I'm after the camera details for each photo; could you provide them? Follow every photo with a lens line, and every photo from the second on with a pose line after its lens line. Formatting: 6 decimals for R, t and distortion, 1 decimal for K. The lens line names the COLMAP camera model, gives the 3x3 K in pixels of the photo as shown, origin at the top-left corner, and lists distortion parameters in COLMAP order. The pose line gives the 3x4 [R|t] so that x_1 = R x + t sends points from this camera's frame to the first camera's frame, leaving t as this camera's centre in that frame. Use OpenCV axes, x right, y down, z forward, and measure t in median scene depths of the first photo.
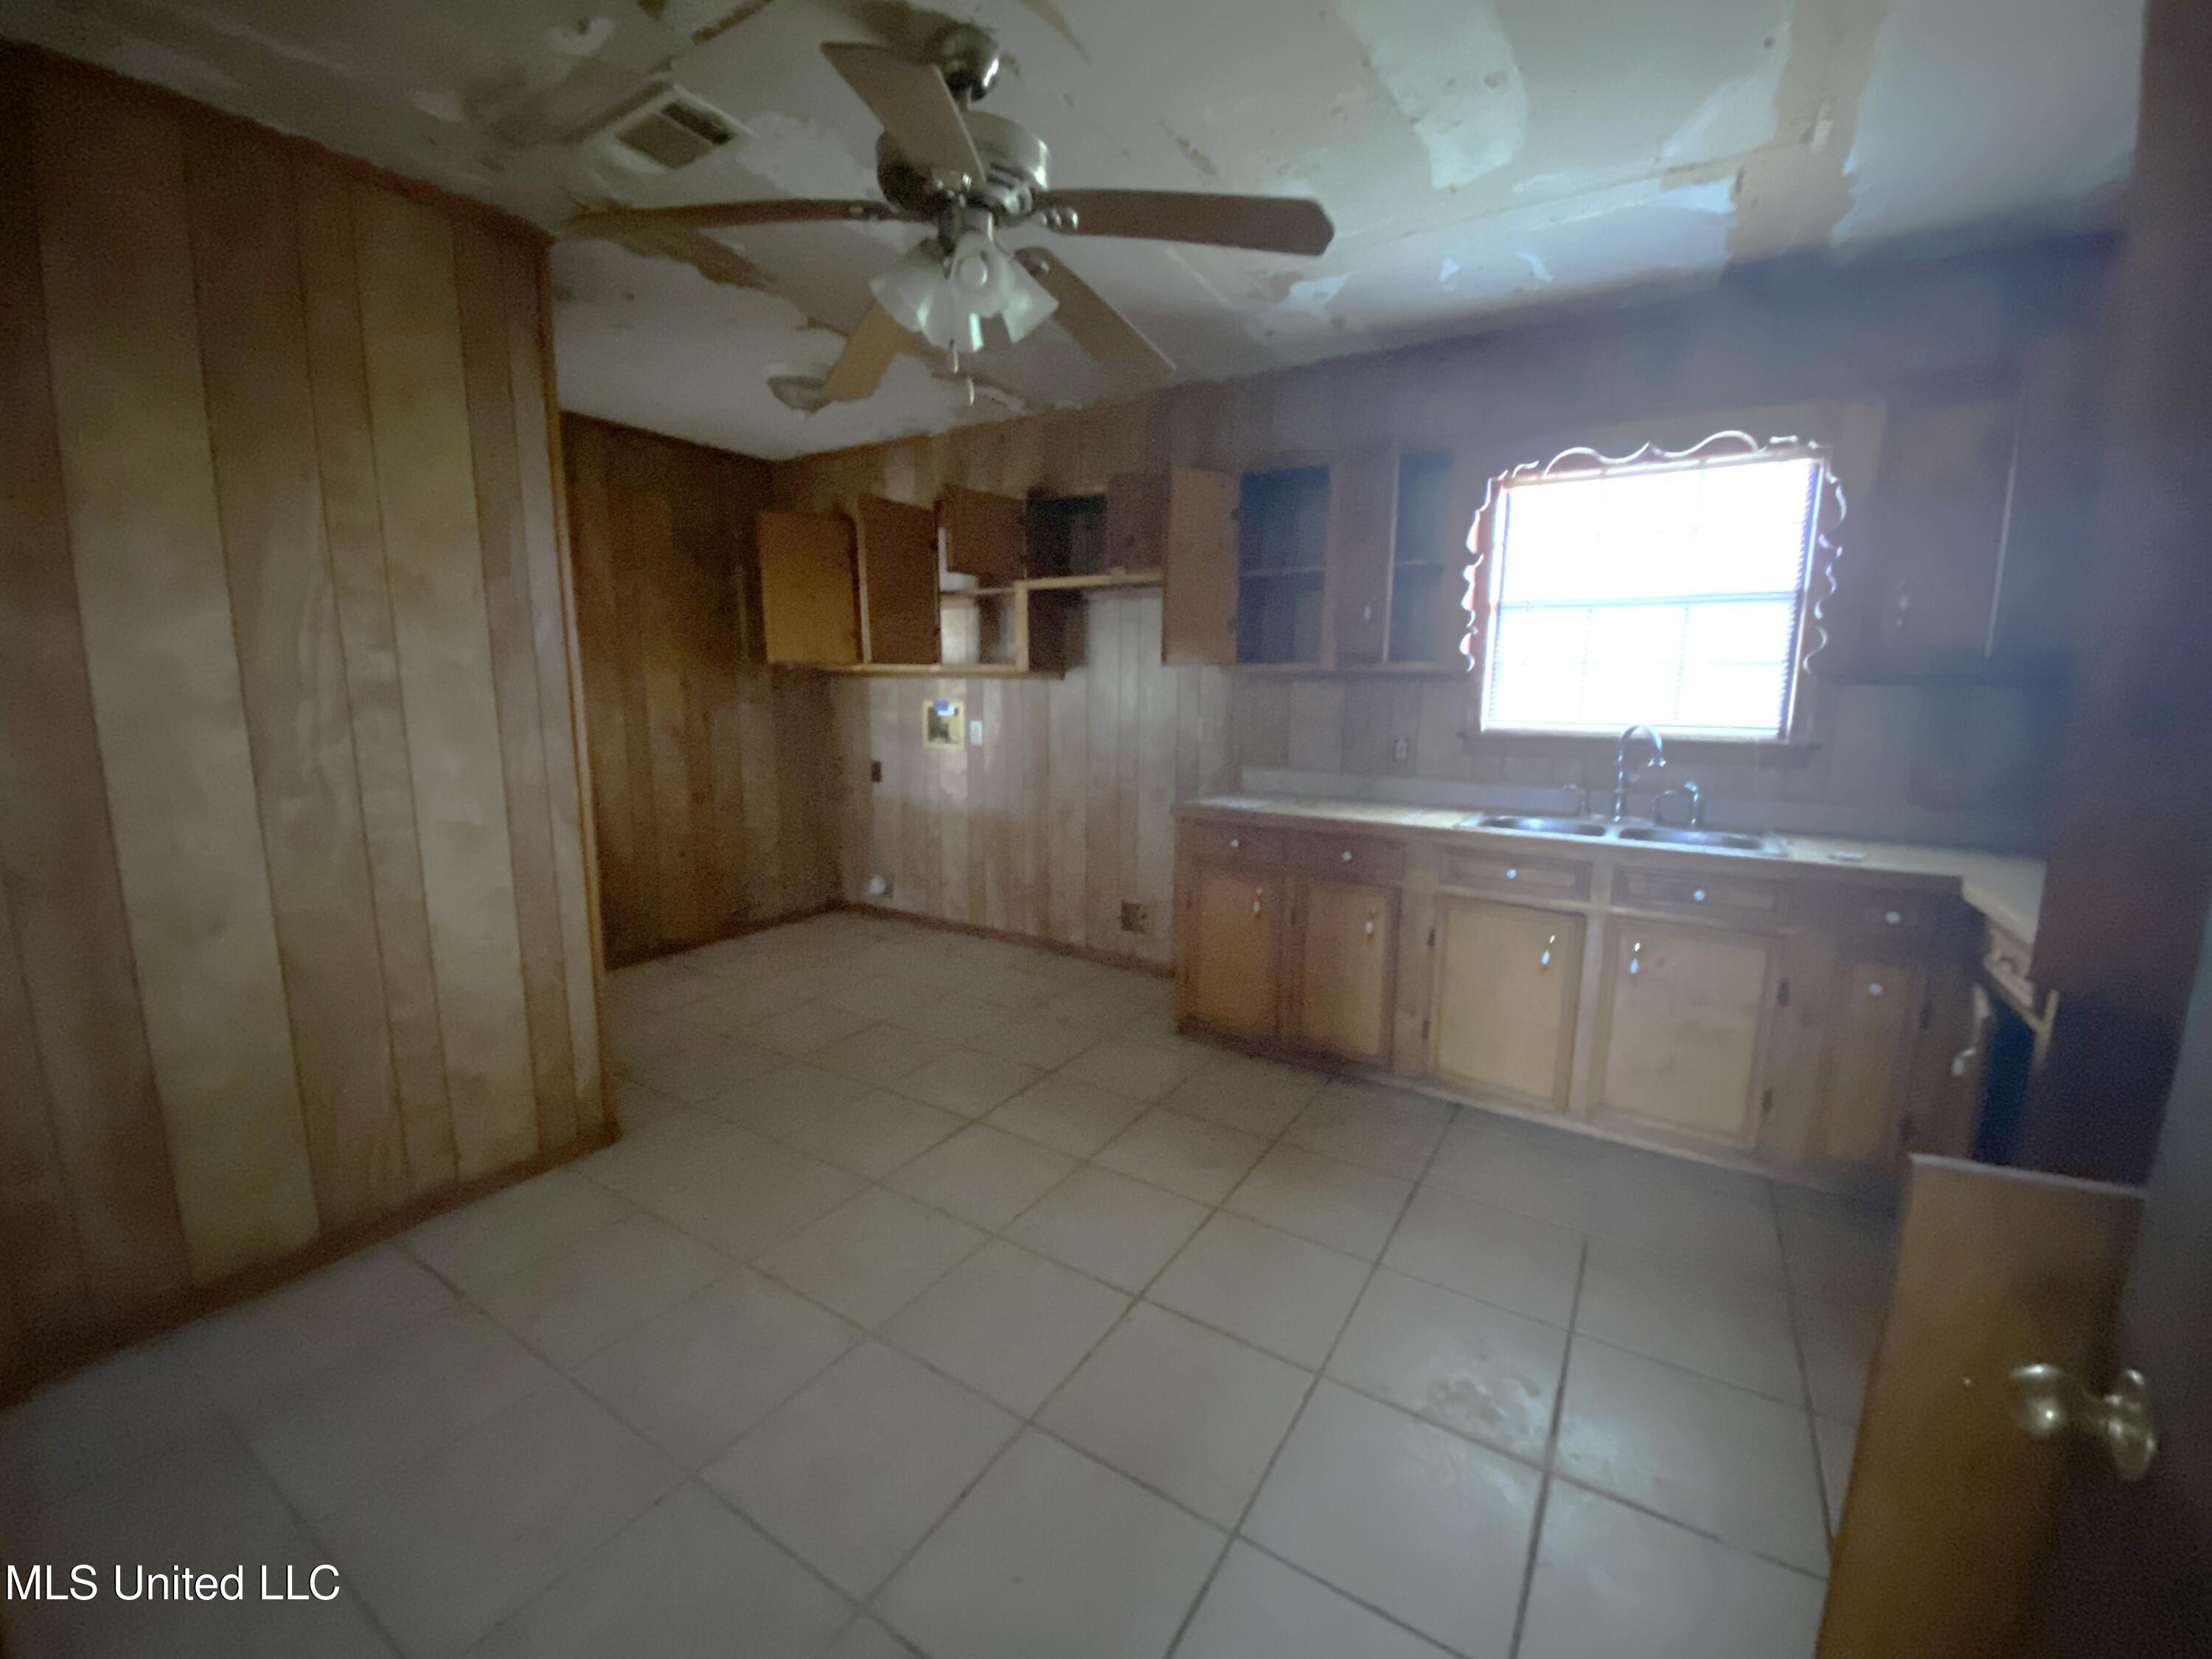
lens RADIAL K [[882.6, 0, 1102.3], [0, 882.6, 834.7], [0, 0, 1]] dist [-0.016977, -0.004270]
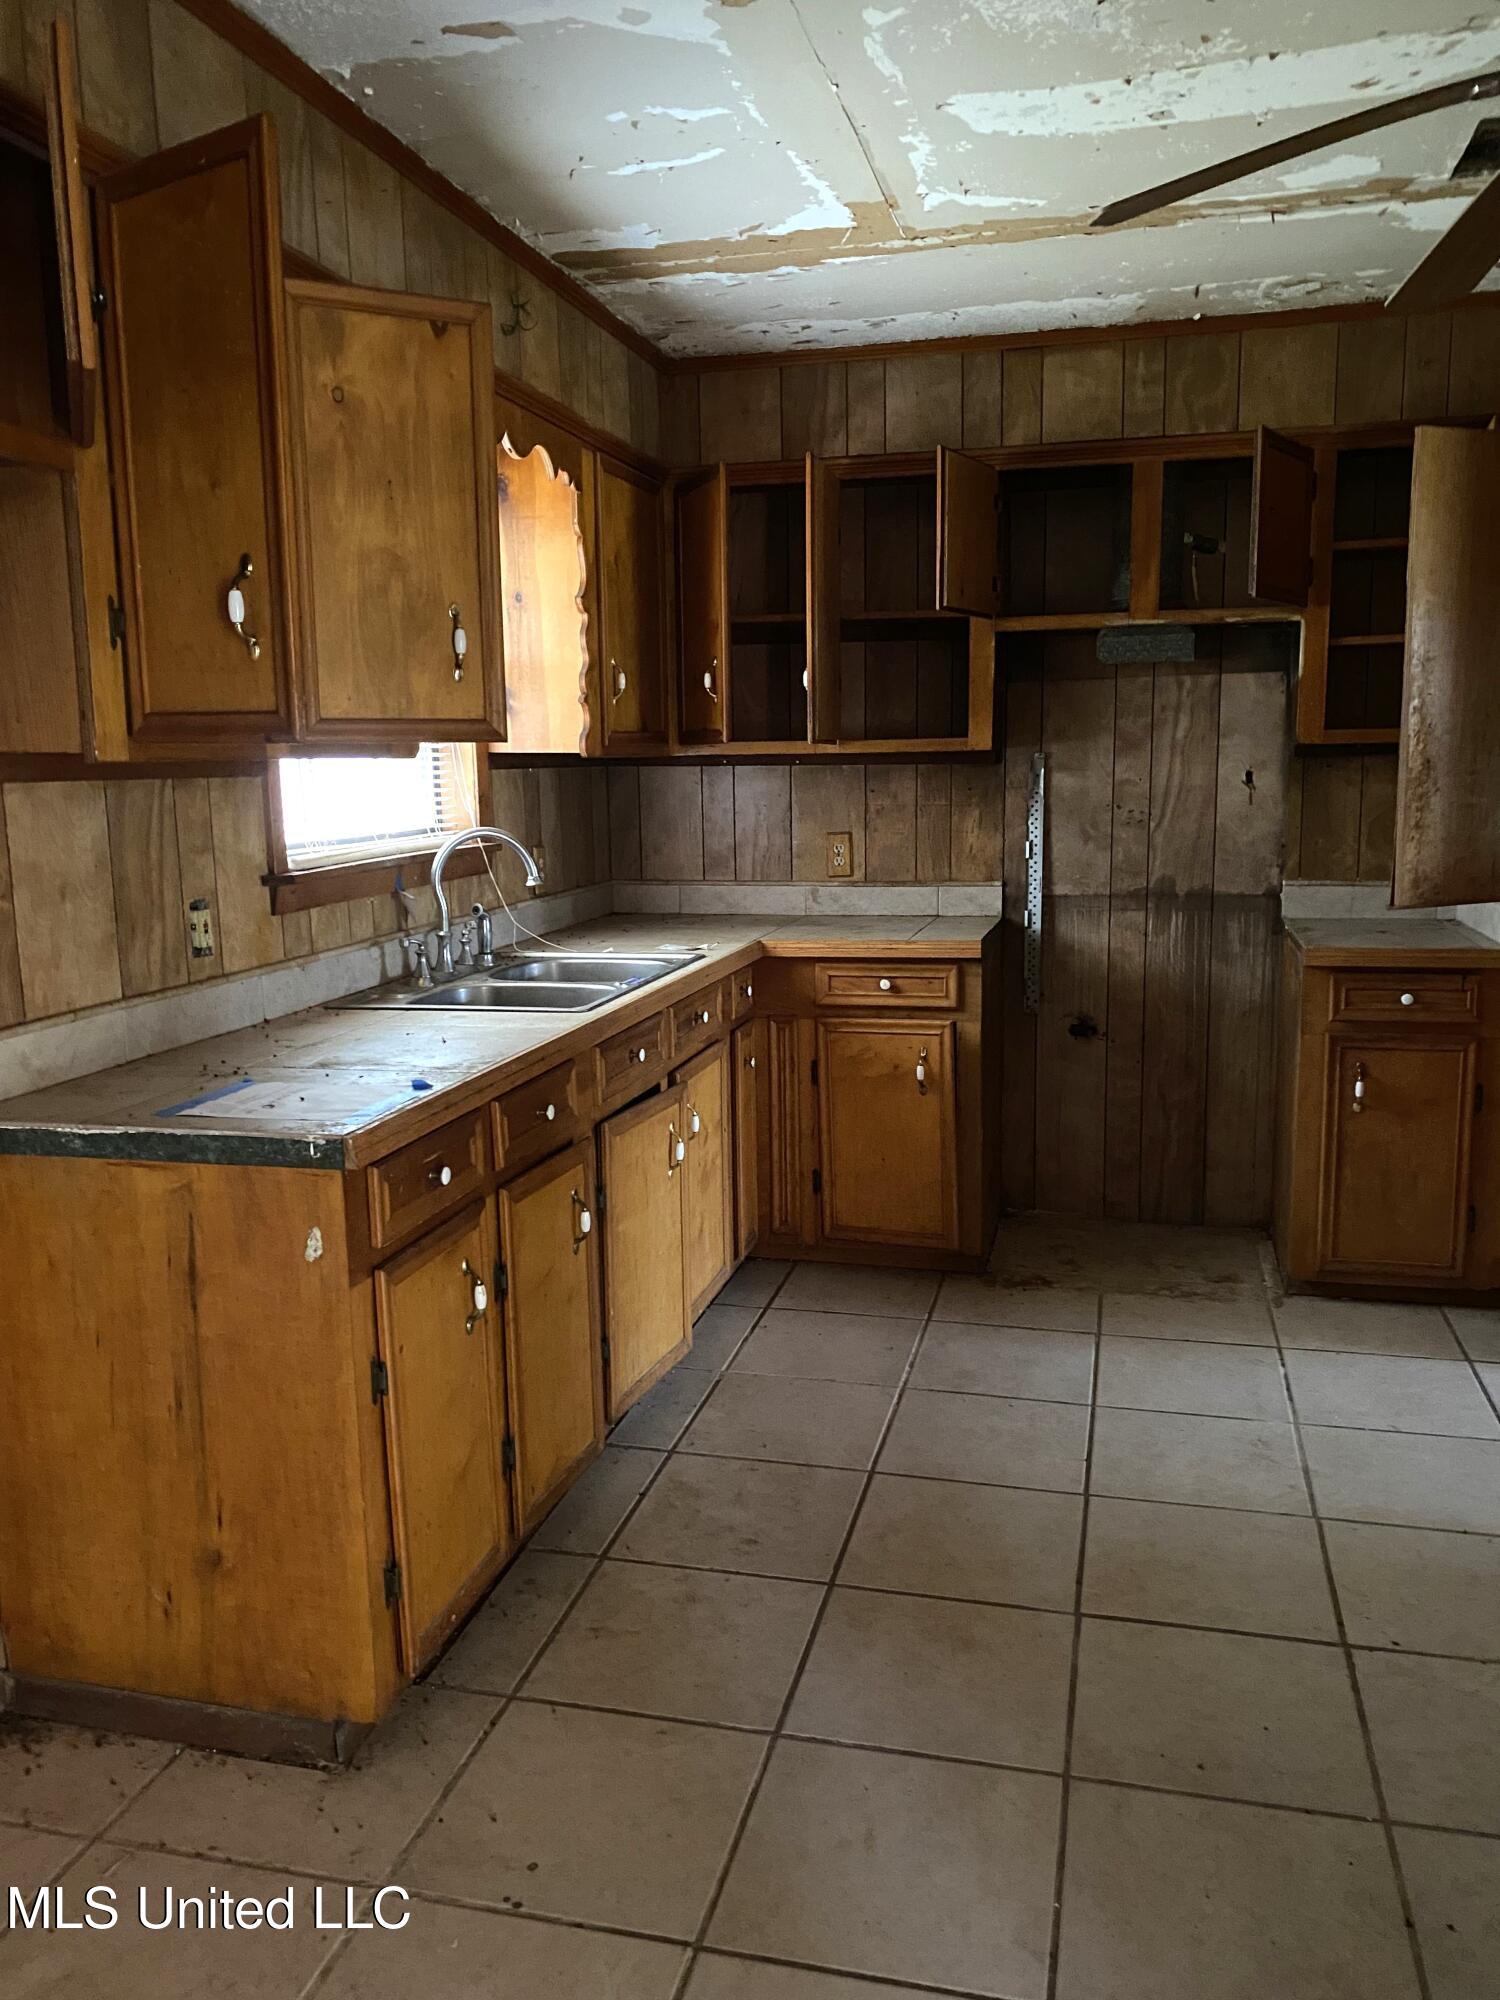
lens RADIAL K [[1514.3, 0, 751.2], [0, 1514.3, 997.4], [0, 0, 1]] dist [-0.052261, 0.016714]
pose [[-0.308578, -0.140654, 0.940742, -0.814084], [0.178073, 0.962979, 0.202389, -0.274152], [-0.934382, 0.229974, -0.272107, 1.580069]]
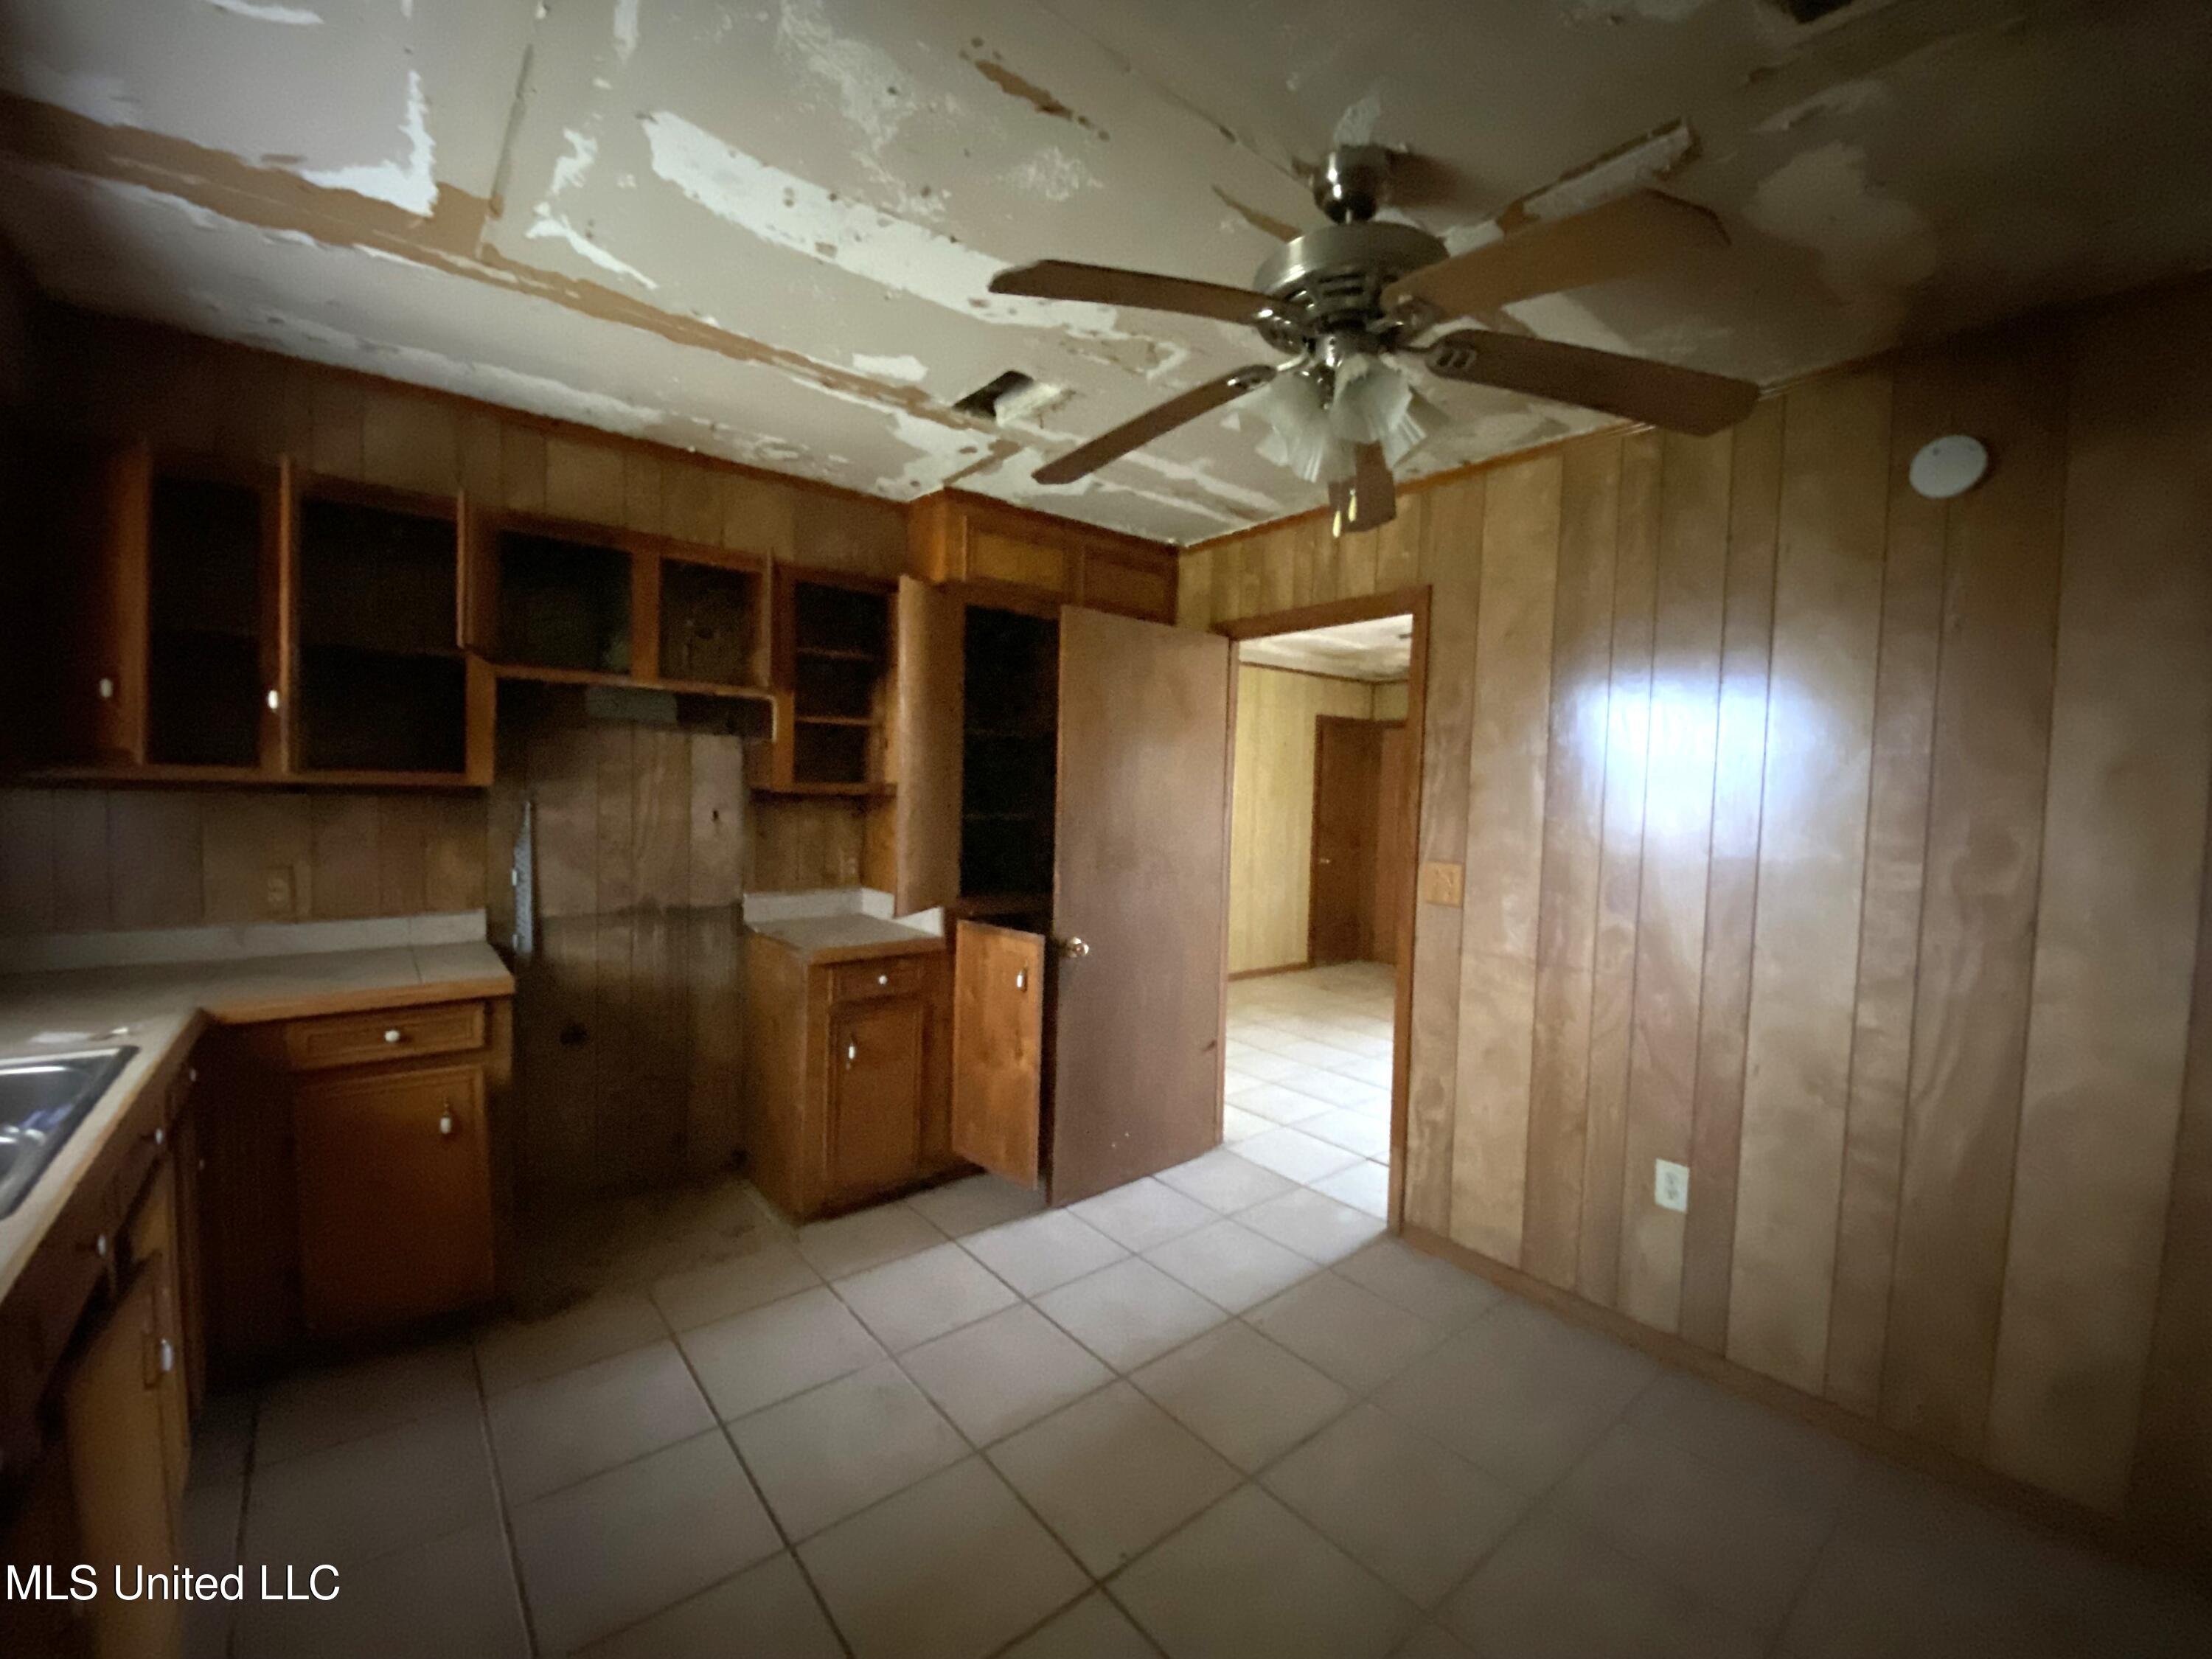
lens RADIAL K [[882.6, 0, 1115.9], [0, 882.6, 819.5], [0, 0, 1]] dist [-0.016977, -0.004270]
pose [[-0.953599, -0.032499, 0.299321, -0.179589], [0.024897, 0.982241, 0.185966, -0.286849], [-0.300048, 0.184790, -0.935855, 1.546589]]
